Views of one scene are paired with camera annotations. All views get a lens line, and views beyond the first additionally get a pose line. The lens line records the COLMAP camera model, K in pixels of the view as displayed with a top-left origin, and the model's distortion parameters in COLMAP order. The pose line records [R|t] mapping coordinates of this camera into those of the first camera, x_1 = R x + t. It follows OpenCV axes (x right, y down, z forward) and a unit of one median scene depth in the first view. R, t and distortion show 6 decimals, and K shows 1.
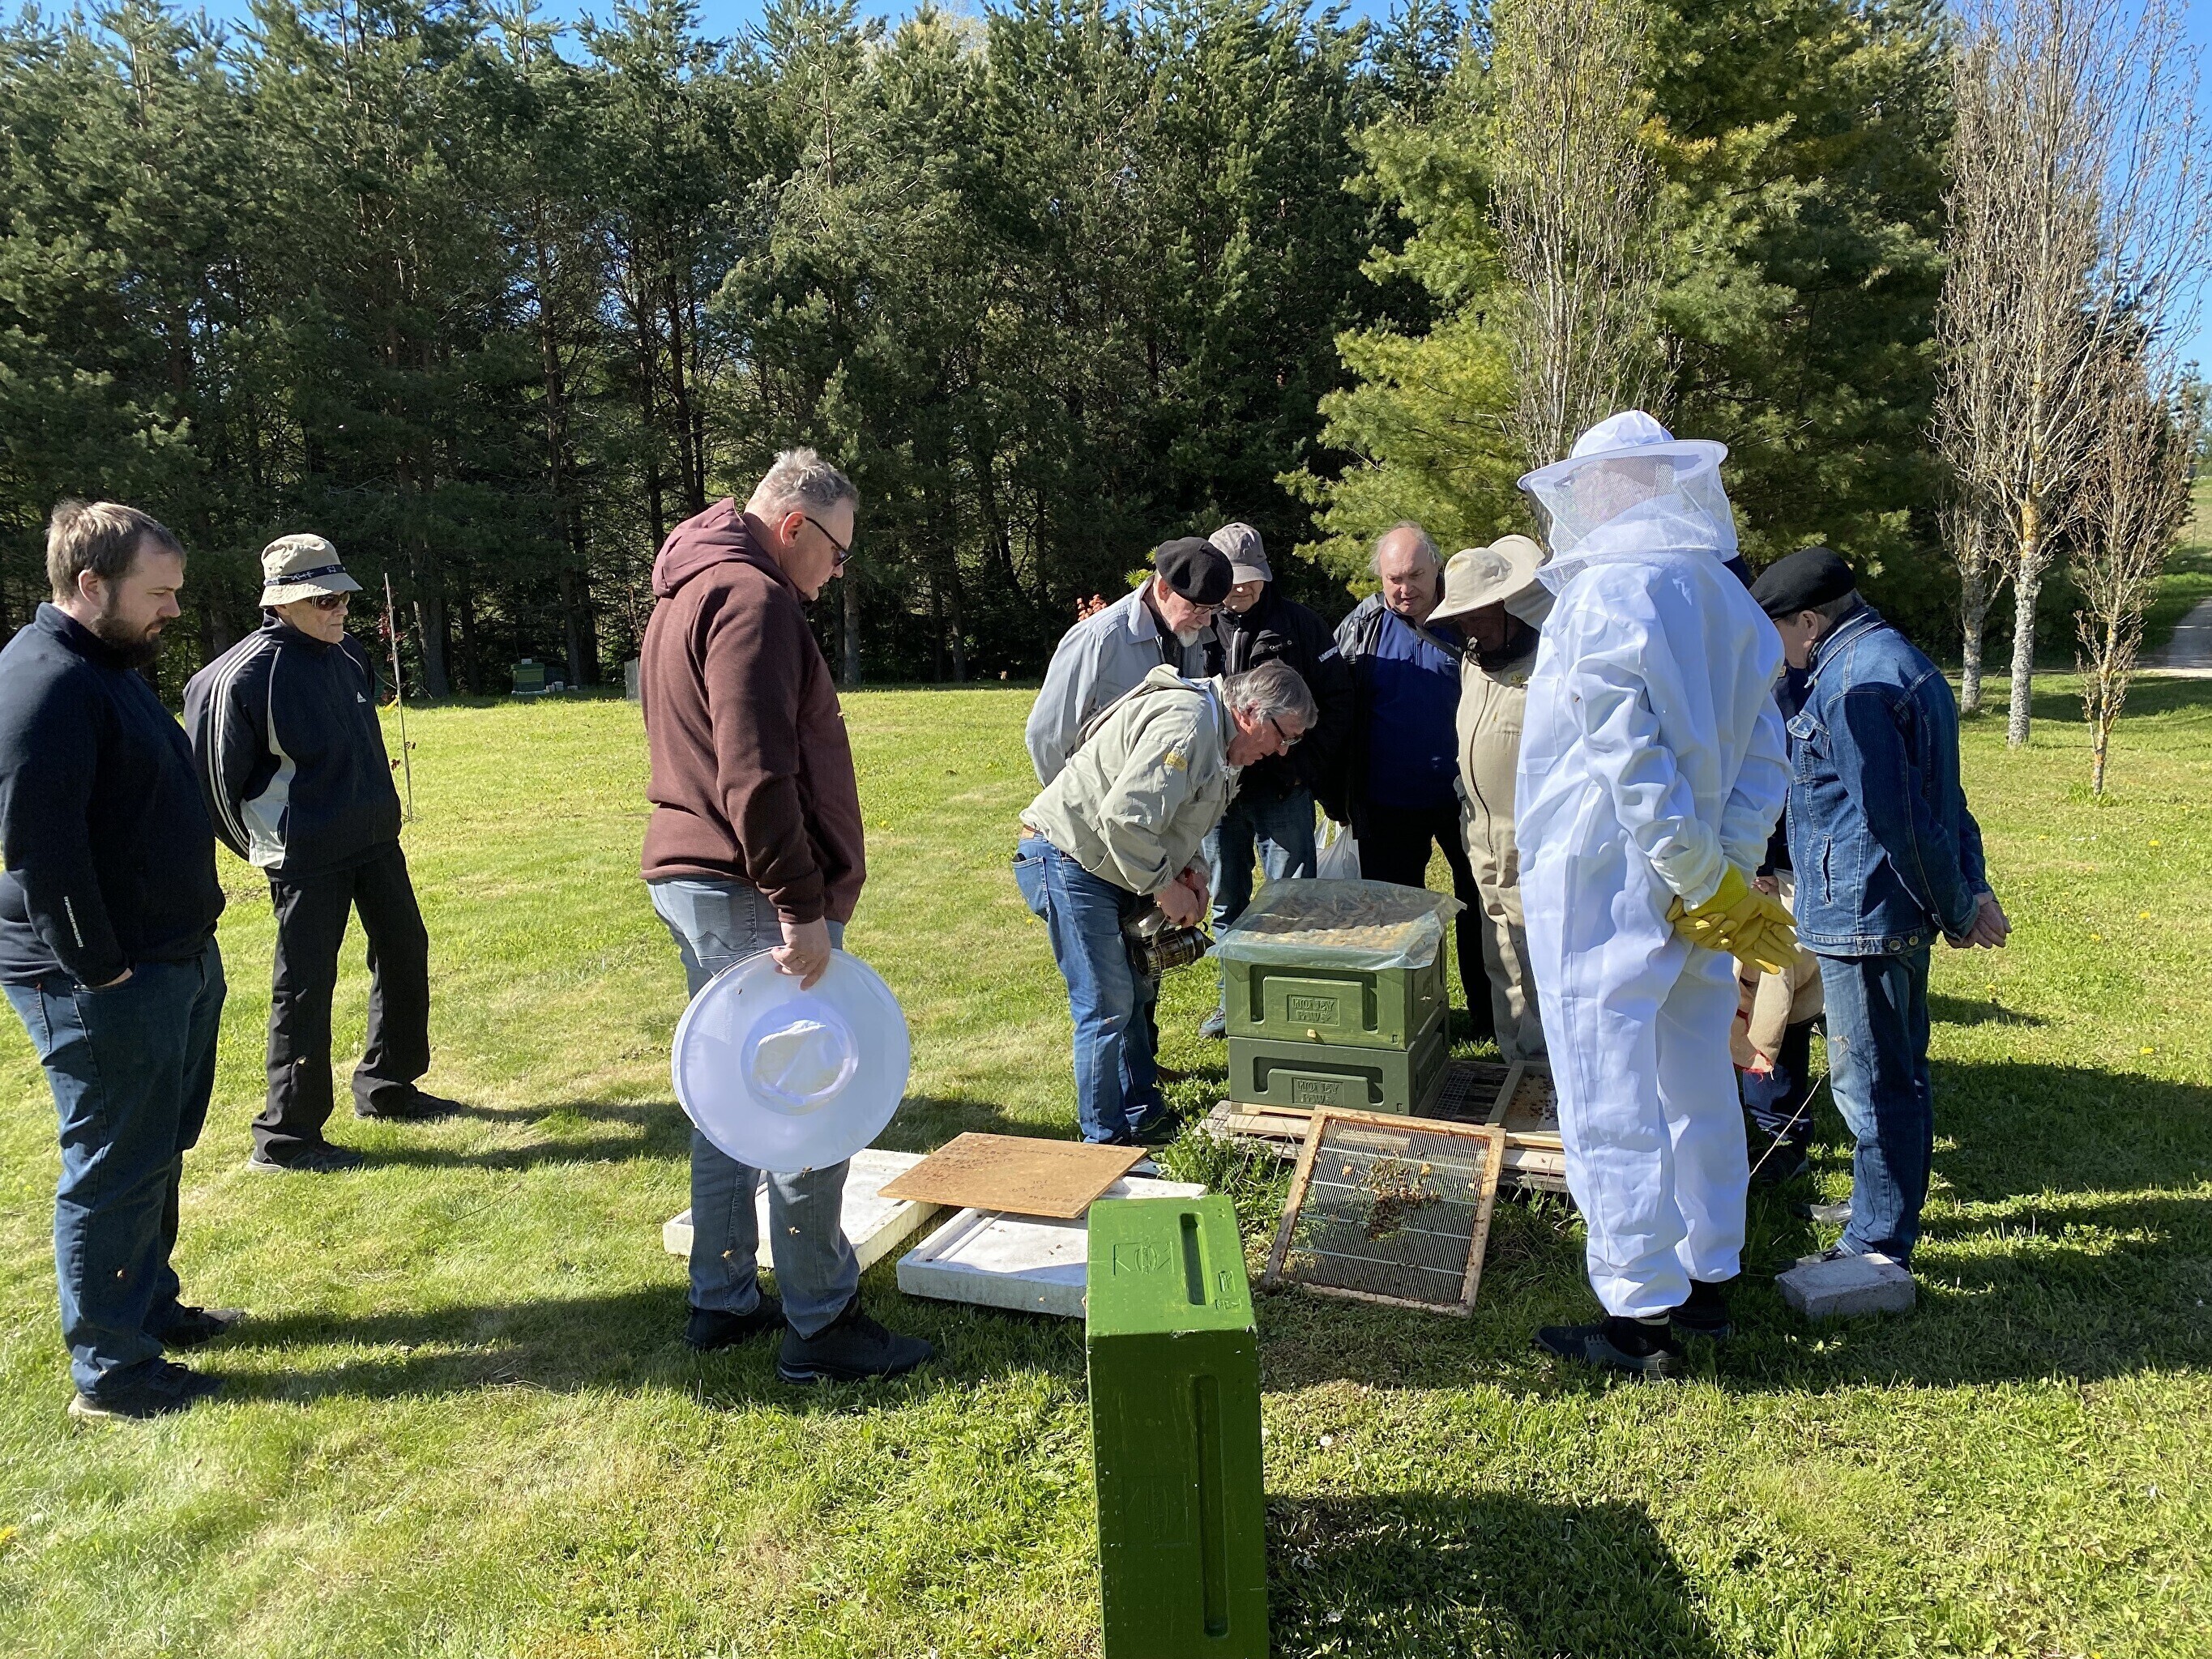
lens RADIAL K [[1720.6, 0, 1111.7], [0, 1720.6, 835.9], [0, 0, 1]] dist [-0.033134, 0.015944]
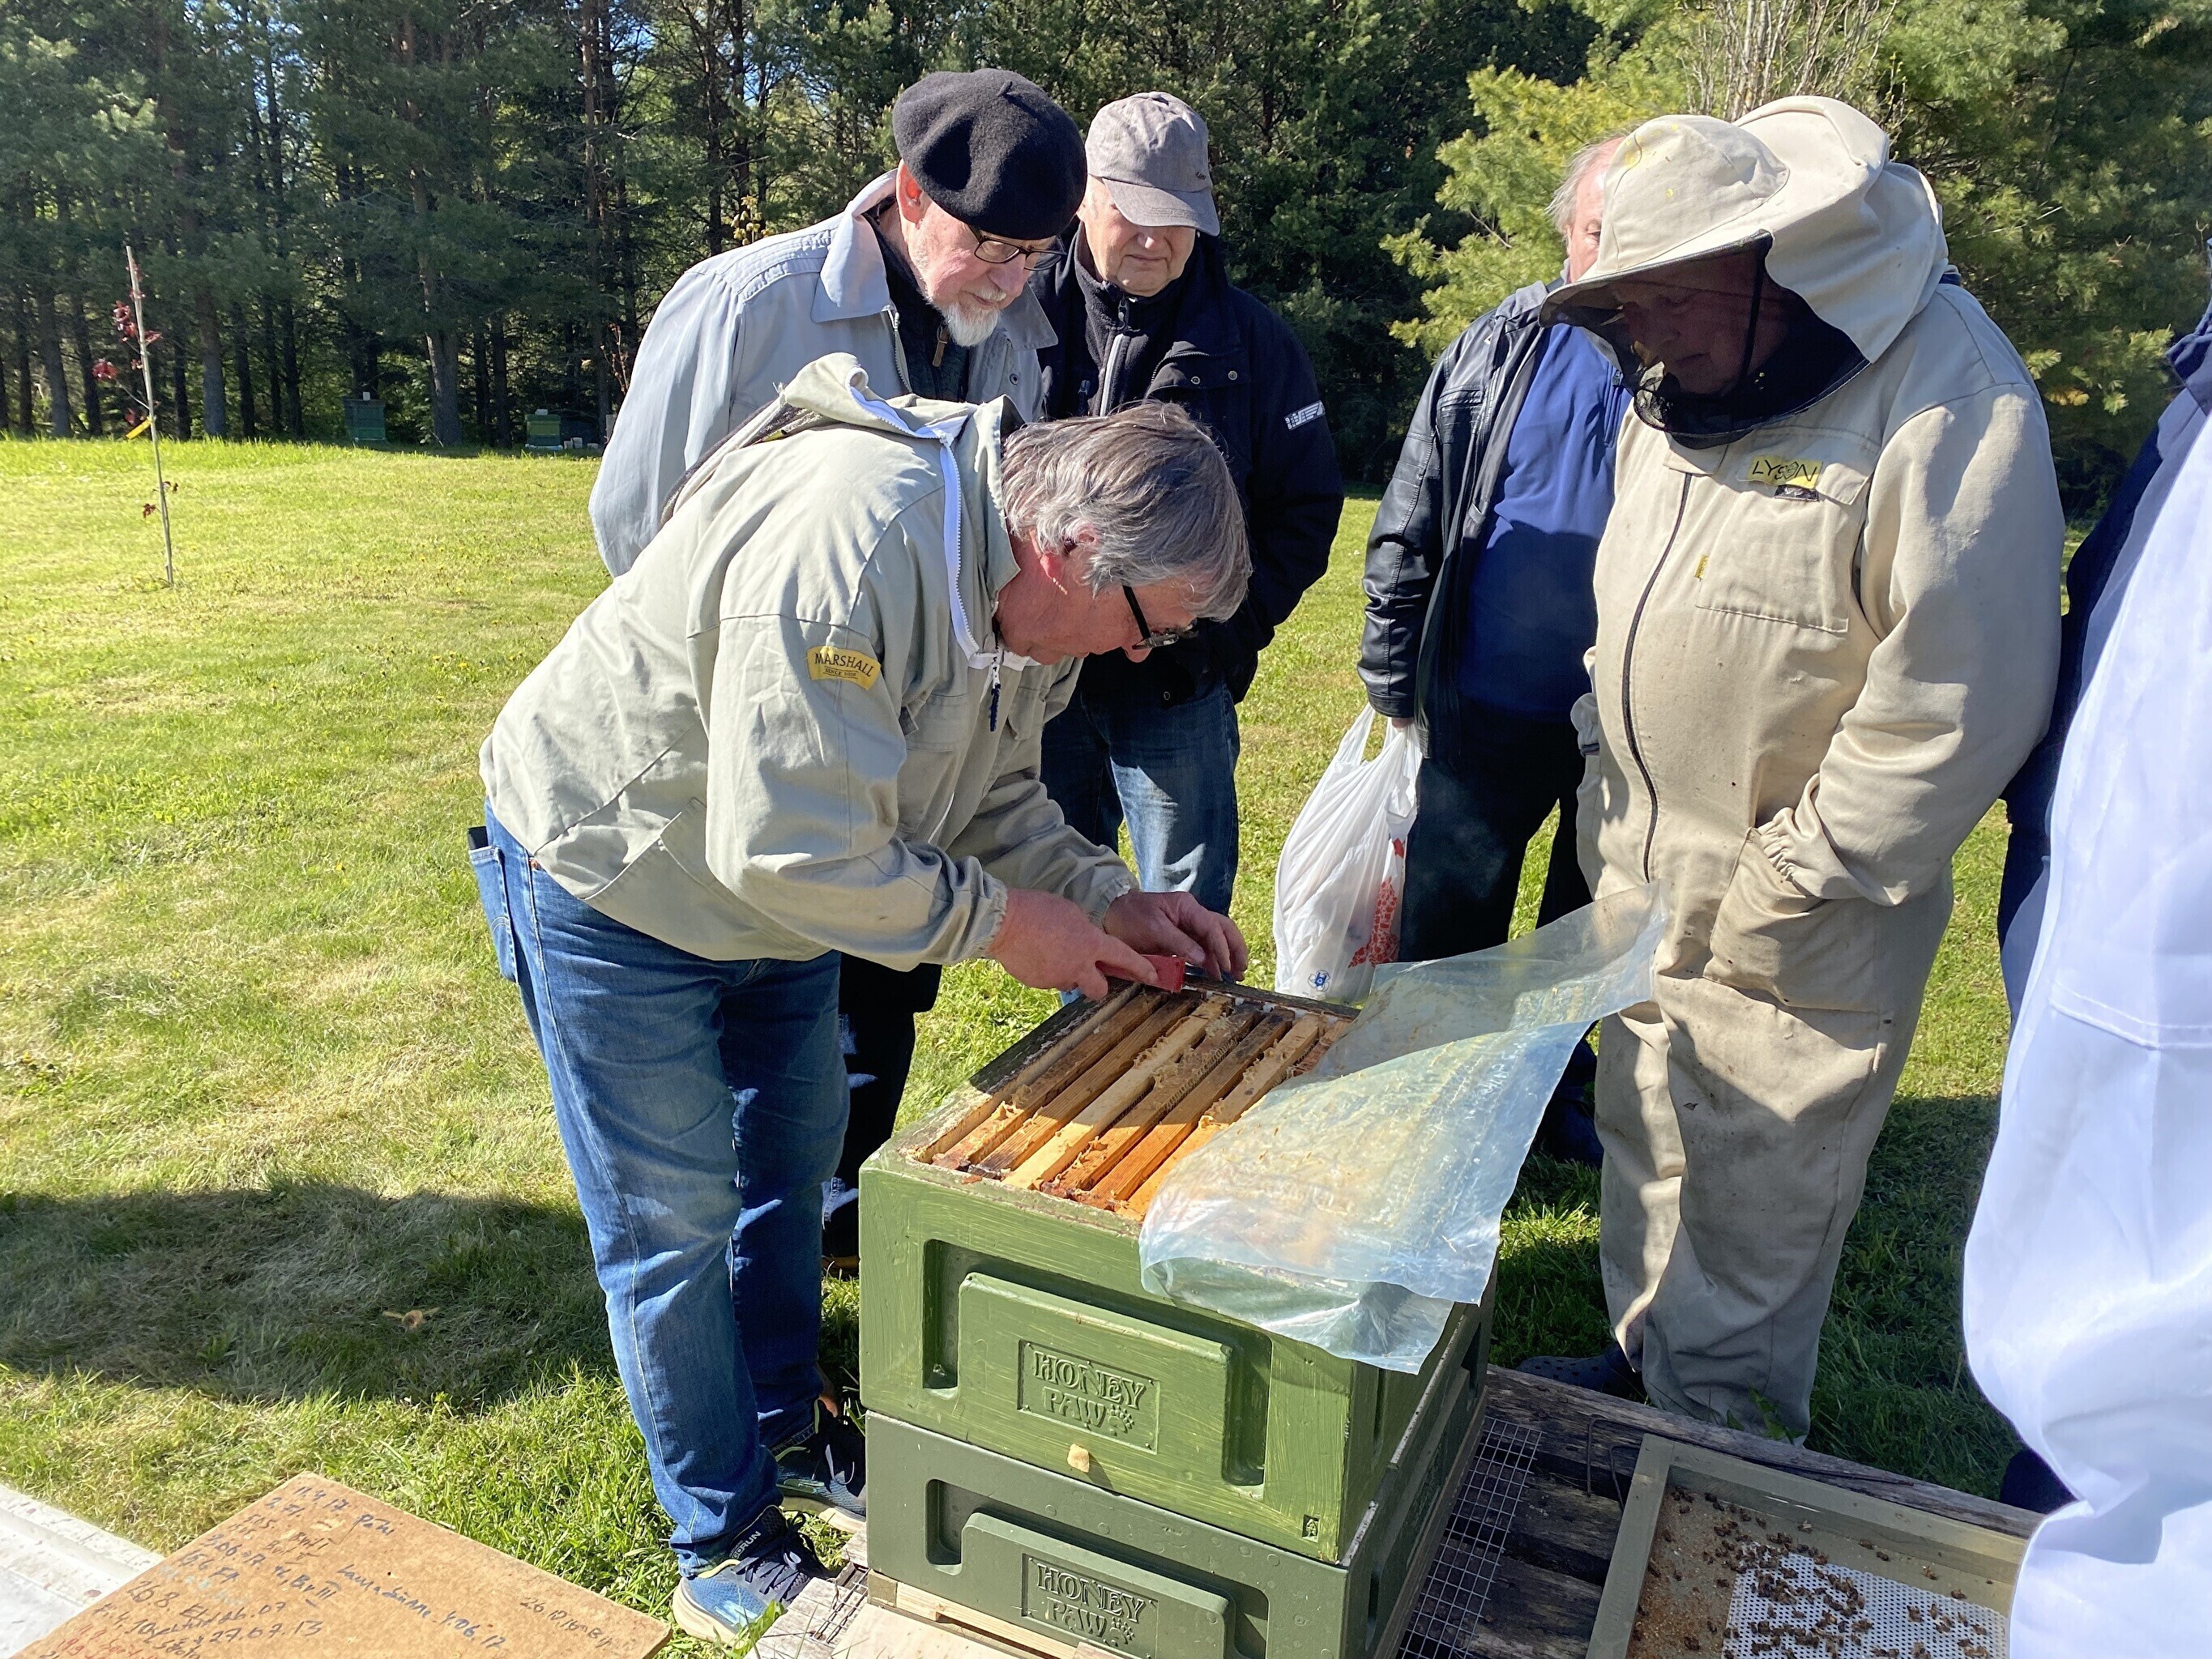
lens RADIAL K [[1720.6, 0, 1100.0], [0, 1720.6, 820.6], [0, 0, 1]] dist [-0.033134, 0.015944]
pose [[0.995237, 0.082477, -0.051965, 0.027802], [-0.076483, 0.991169, 0.108329, -0.010619], [0.060440, -0.103839, 0.992756, 0.146717]]
